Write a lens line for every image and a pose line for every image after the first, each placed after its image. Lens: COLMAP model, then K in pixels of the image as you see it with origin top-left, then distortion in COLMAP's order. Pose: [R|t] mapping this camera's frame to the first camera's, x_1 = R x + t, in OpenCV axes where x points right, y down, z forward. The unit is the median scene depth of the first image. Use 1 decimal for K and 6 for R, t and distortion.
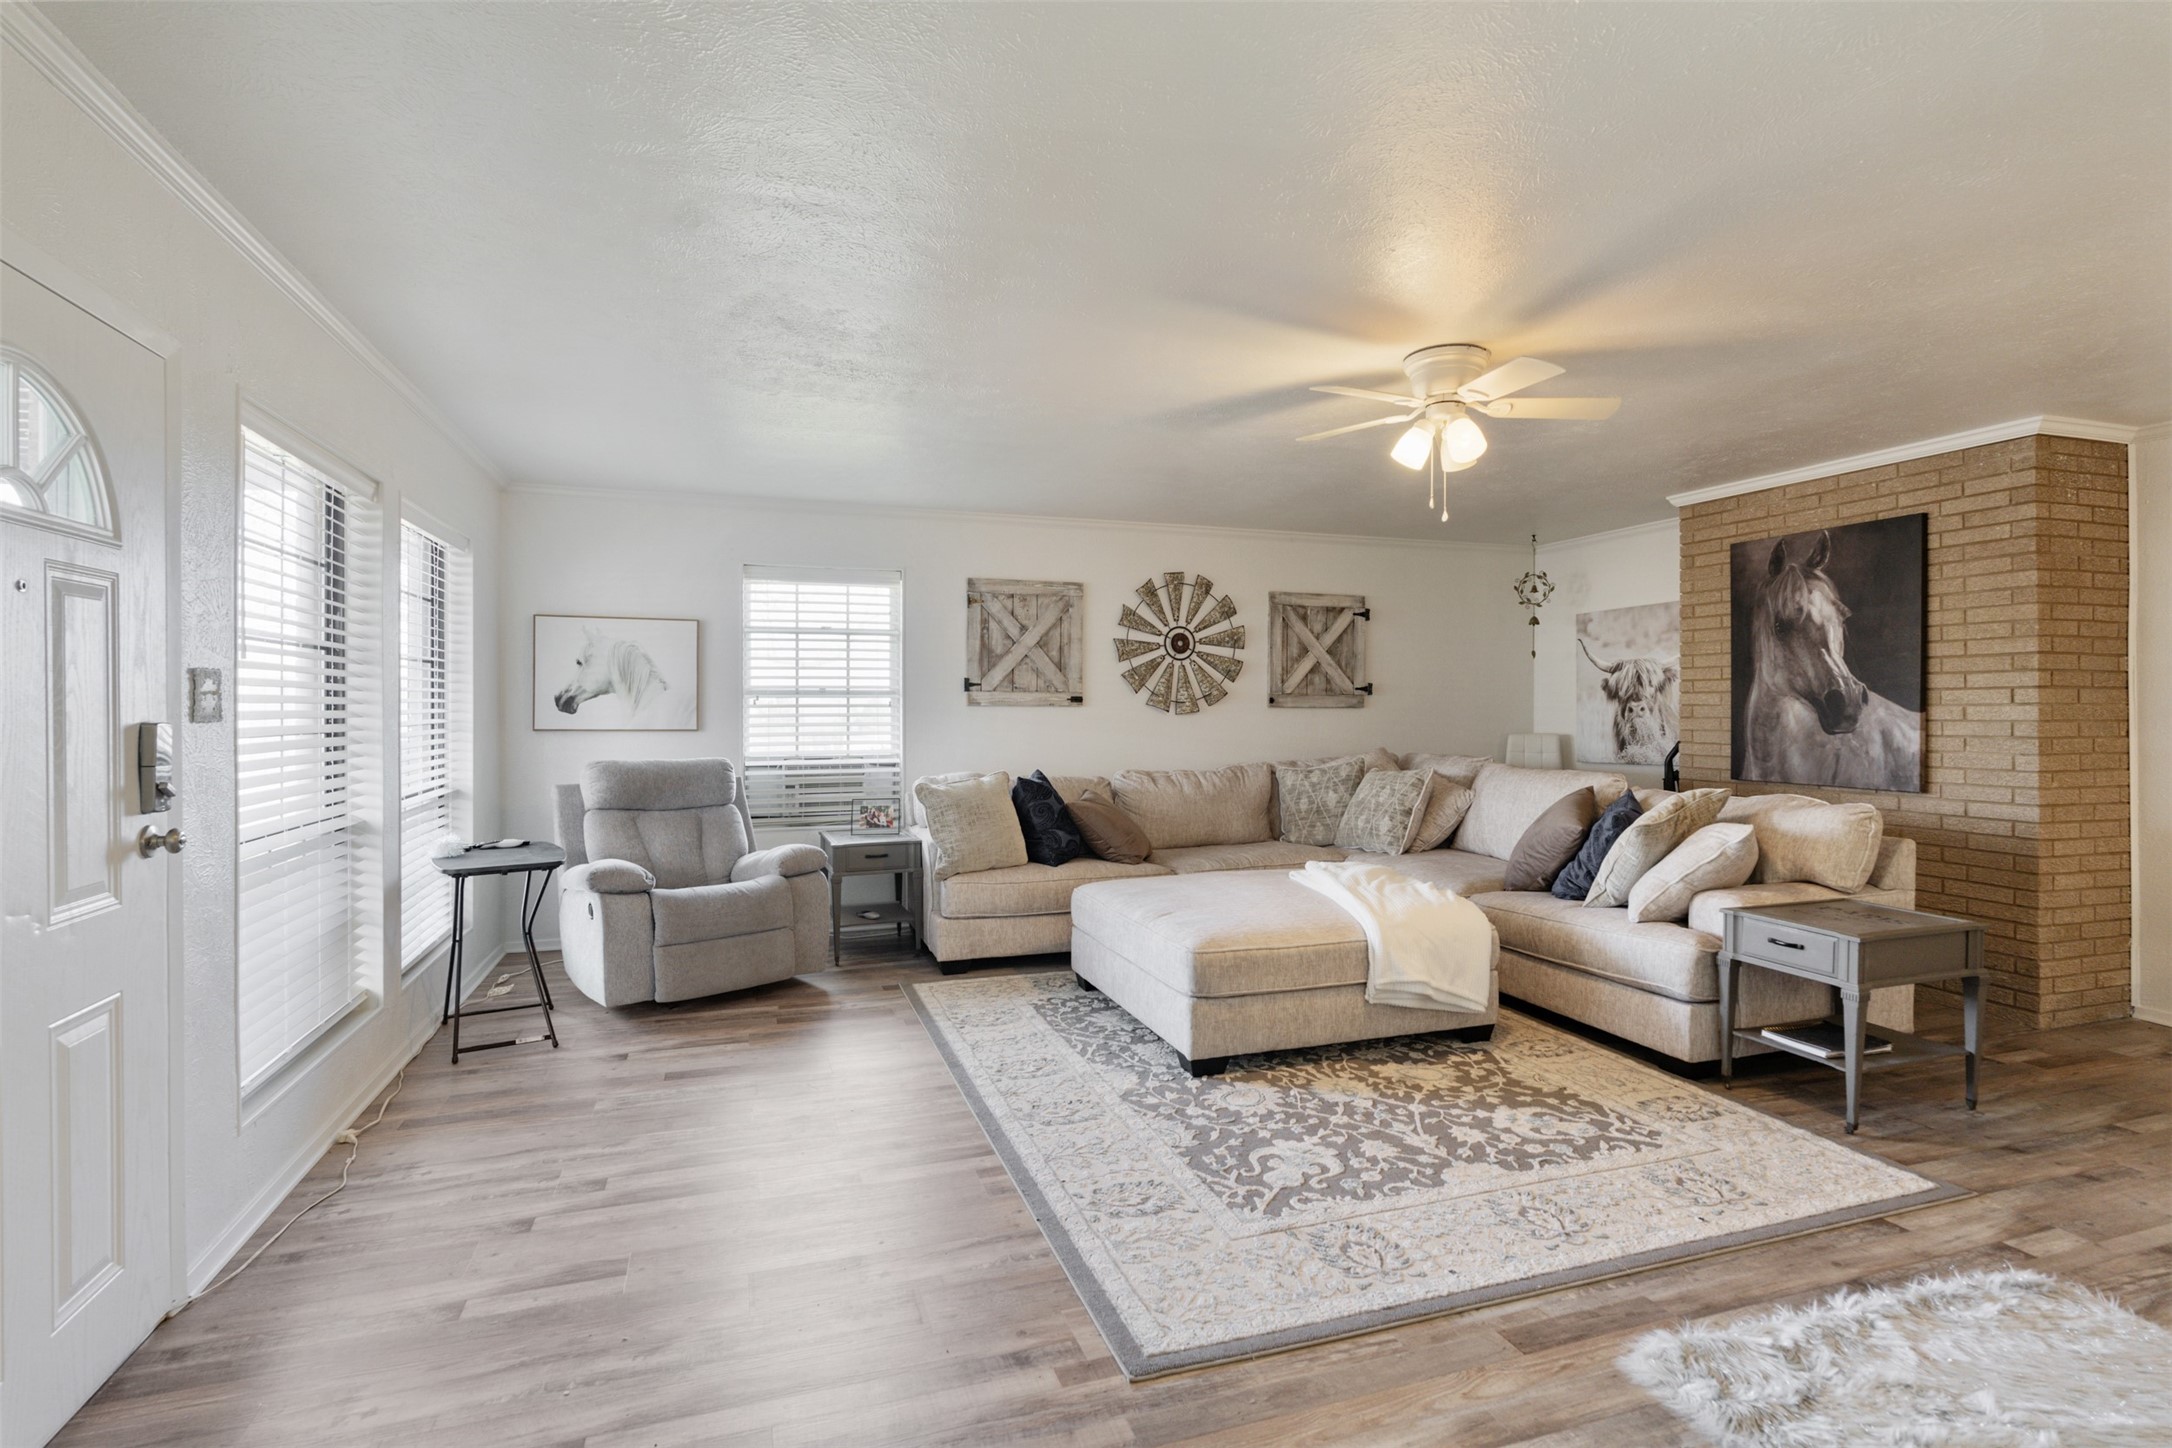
lens RADIAL K [[1031.4, 0, 1087.6], [0, 1031.4, 722.9], [0, 0, 1]] dist [-0.000369, -0.000129]
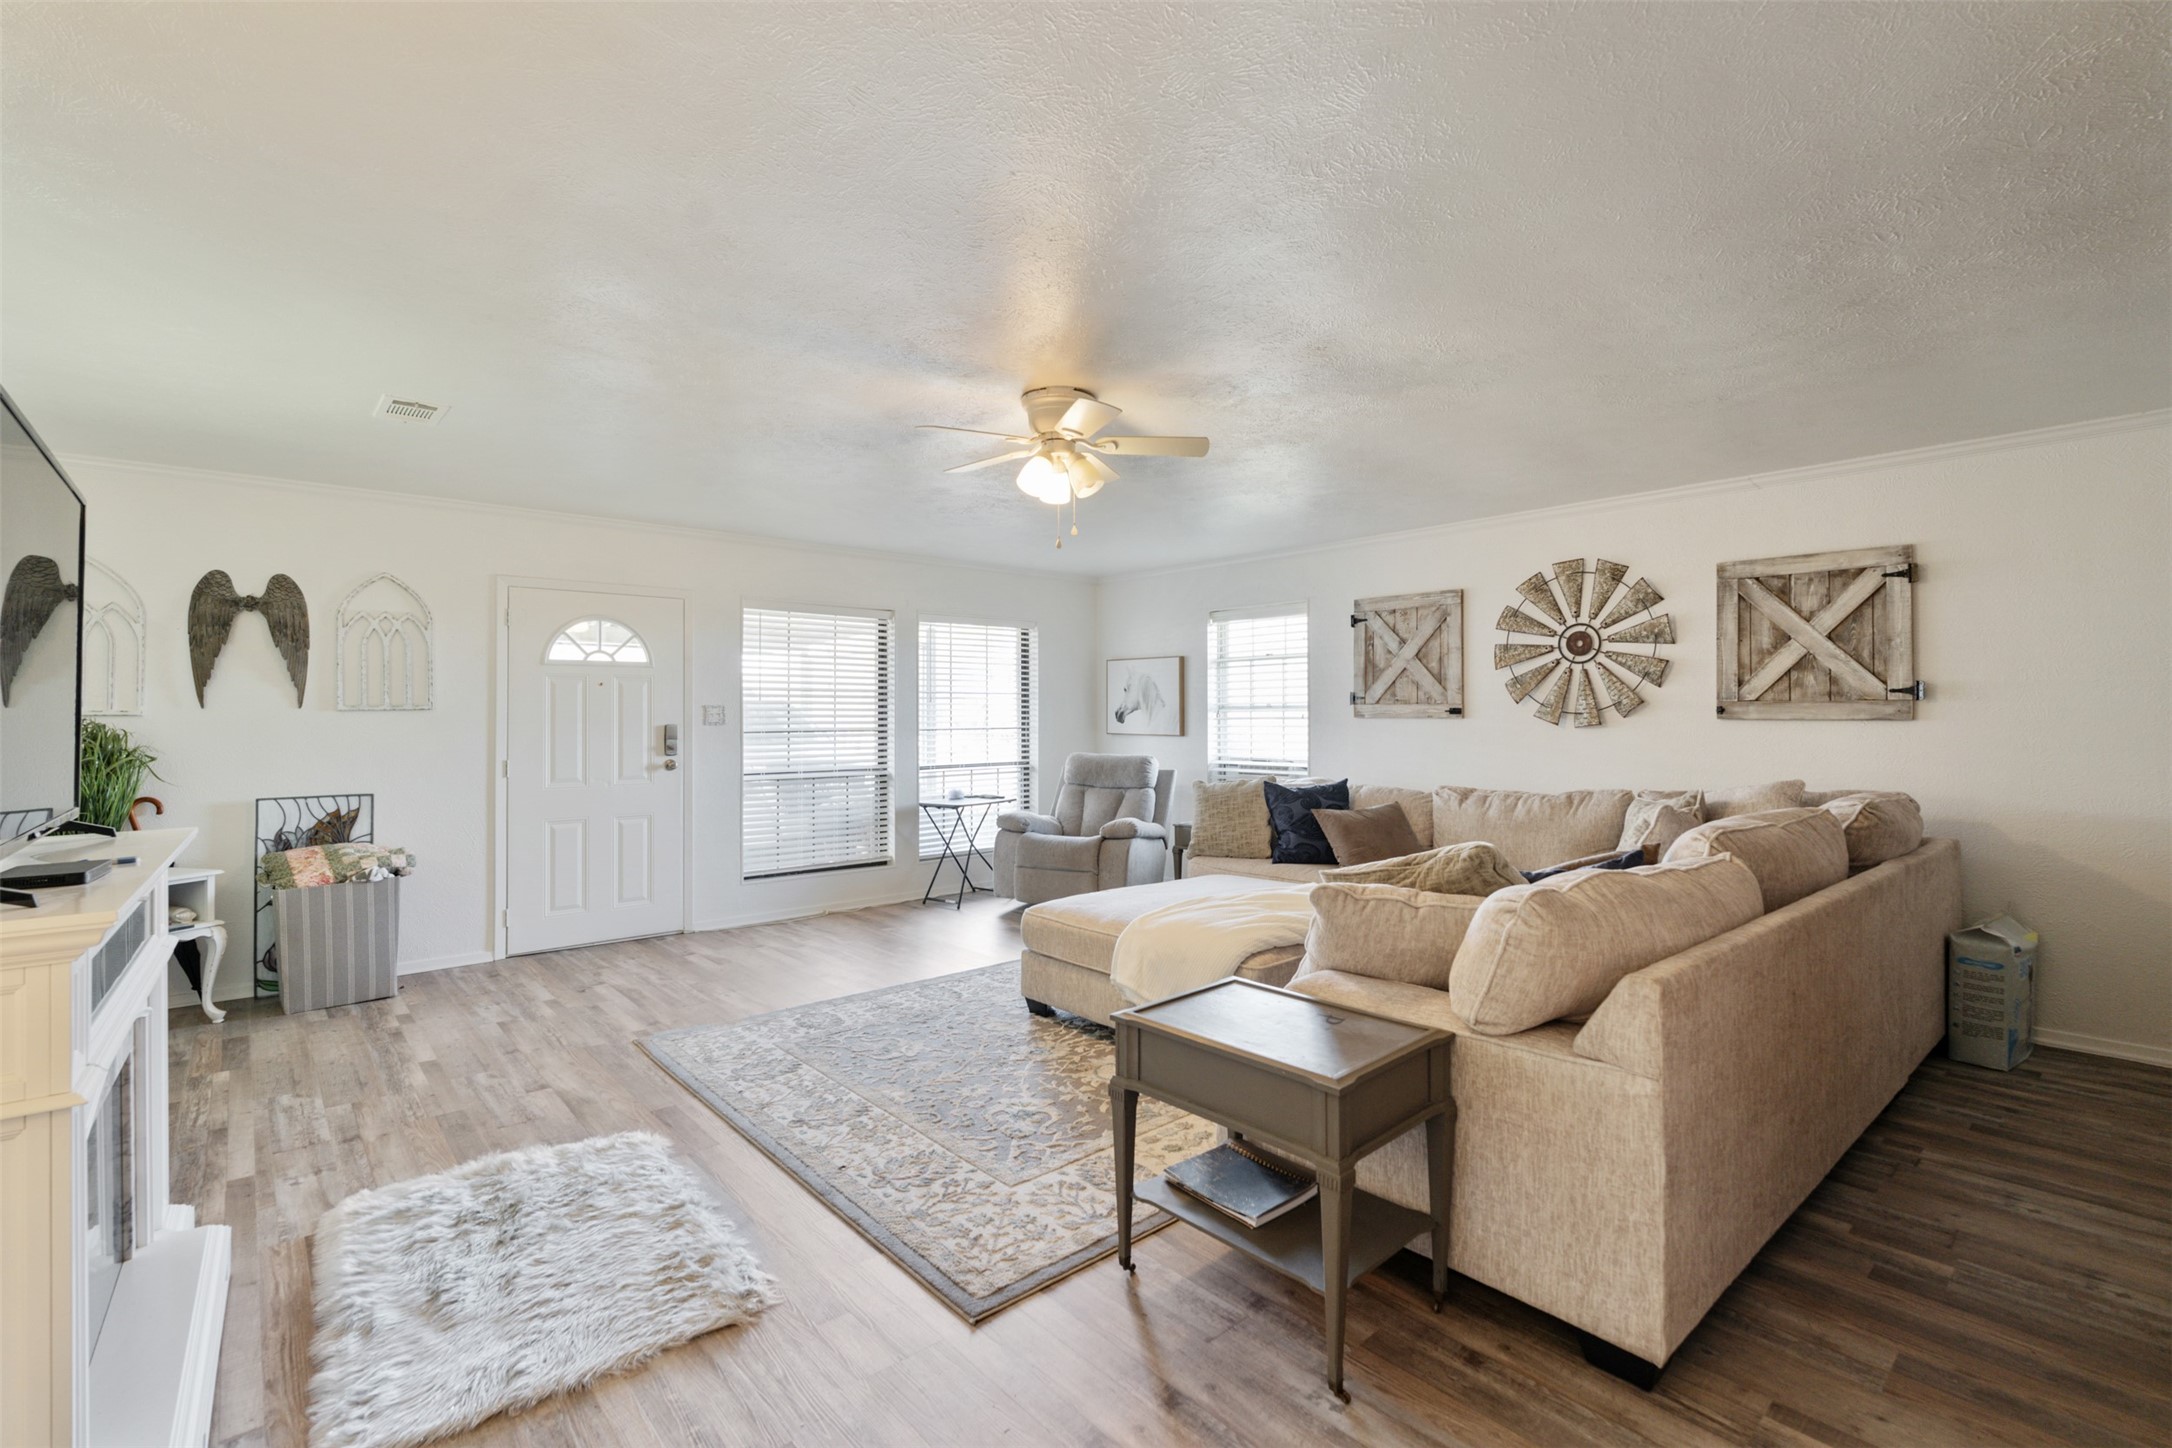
lens RADIAL K [[978.6, 0, 1097.9], [0, 978.6, 719.0], [0, 0, 1]] dist [-0.005738, 0.001677]
pose [[0.384460, 0.000705, -0.923142, 0.975887], [-0.013273, 0.999901, -0.004764, -0.009367], [0.923046, 0.014084, 0.384431, 0.477371]]
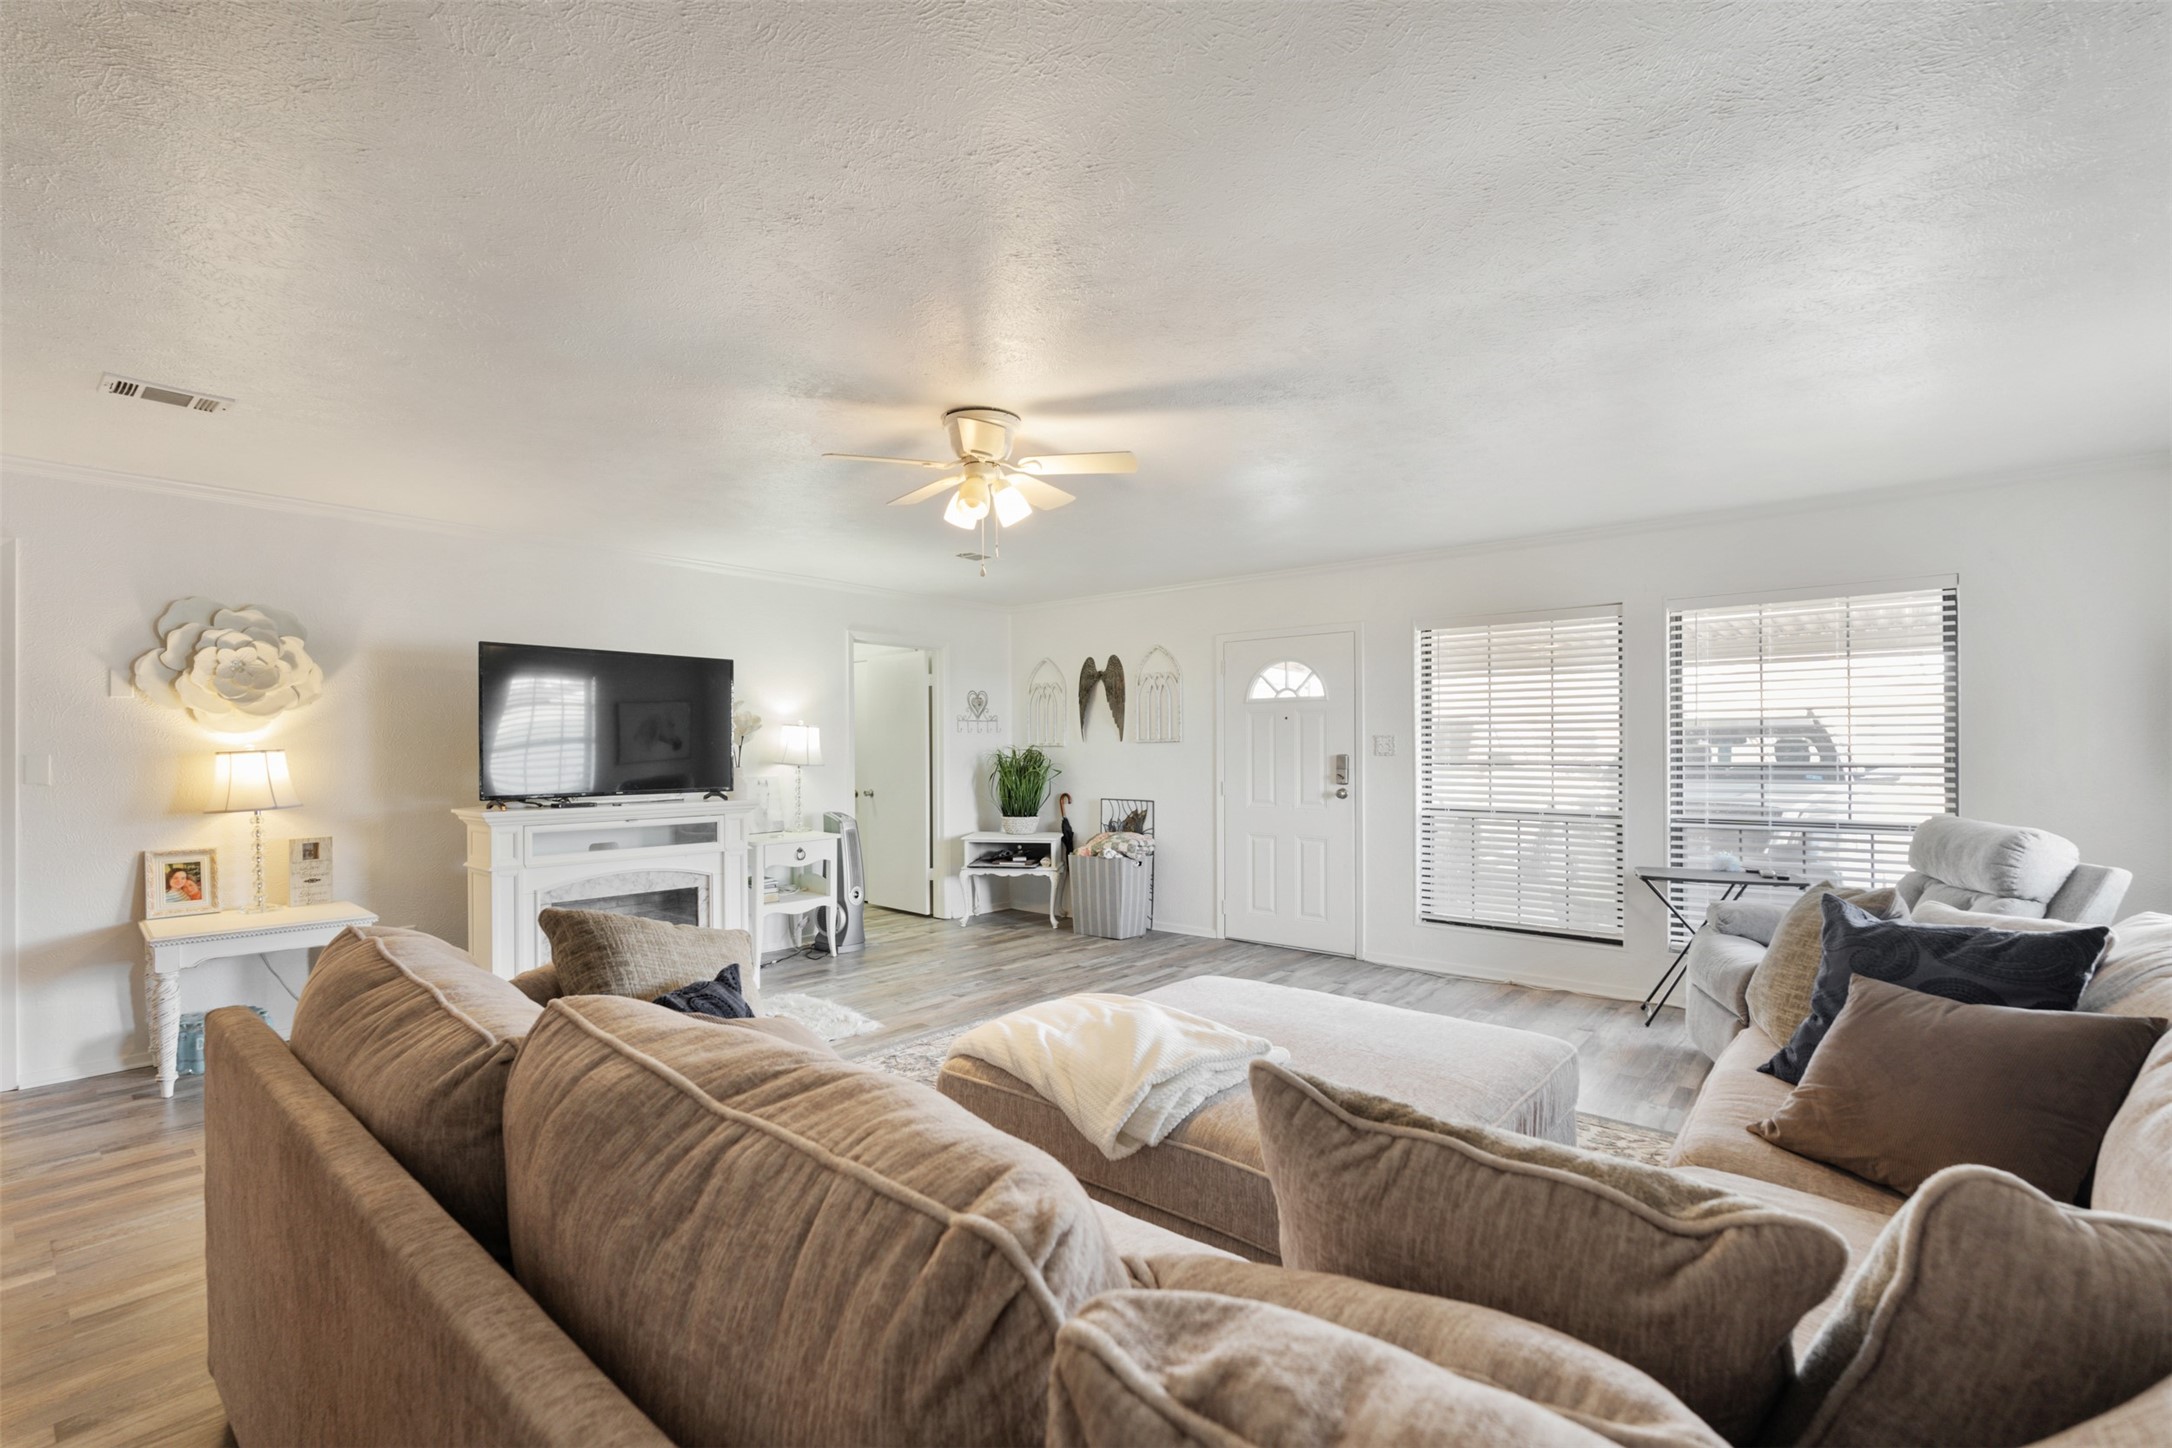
lens RADIAL K [[978.6, 0, 1041.5], [0, 978.6, 750.0], [0, 0, 1]] dist [-0.005738, 0.001677]
pose [[-0.878680, 0.005265, -0.477382, 0.571809], [-0.004371, 0.999809, 0.019072, -0.029724], [0.477391, 0.018845, -0.878489, 1.416251]]
